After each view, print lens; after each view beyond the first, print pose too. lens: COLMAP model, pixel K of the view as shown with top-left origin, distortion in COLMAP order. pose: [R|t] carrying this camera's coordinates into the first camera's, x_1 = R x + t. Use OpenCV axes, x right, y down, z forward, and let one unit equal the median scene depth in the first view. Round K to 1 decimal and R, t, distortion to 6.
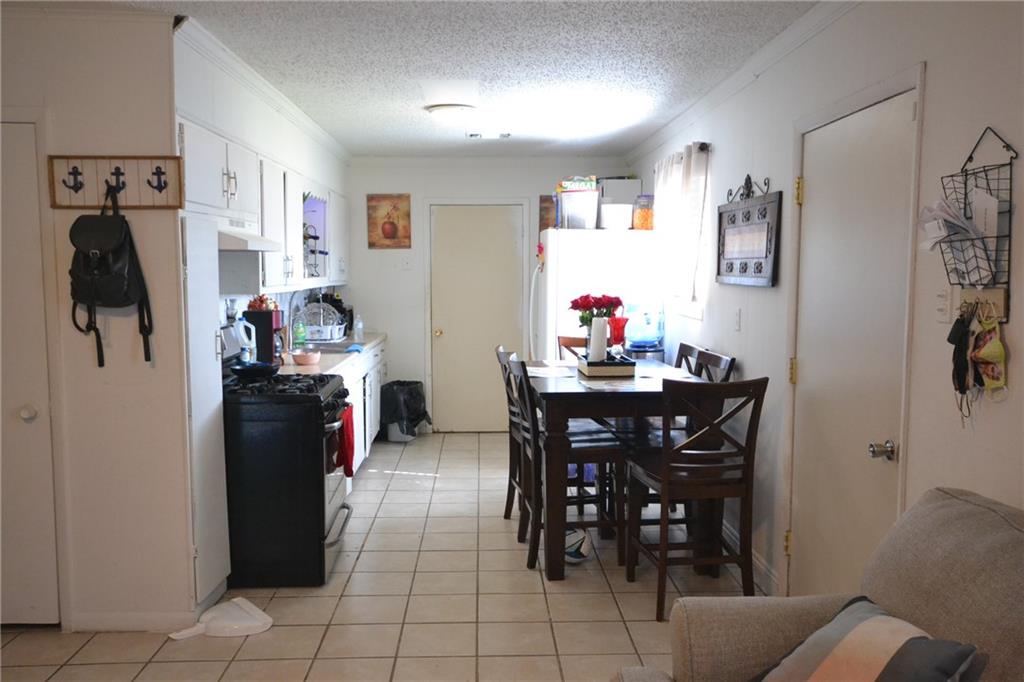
lens RADIAL K [[855.0, 0, 510.9], [0, 855.0, 340.6], [0, 0, 1]] dist [0.021560, 0.027052]
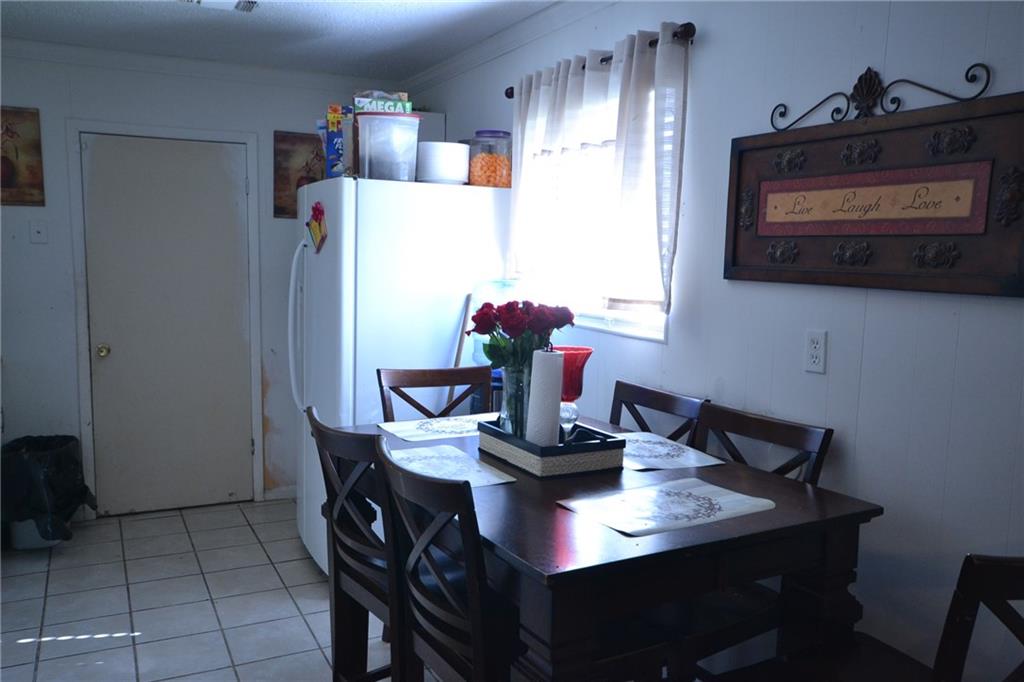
lens RADIAL K [[855.0, 0, 512.8], [0, 855.0, 345.1], [0, 0, 1]] dist [0.021560, 0.027052]
pose [[0.912438, -0.031983, 0.407964, -0.074658], [0.018901, 0.999171, 0.036059, -0.031934], [-0.408779, -0.025191, 0.912286, 0.367525]]
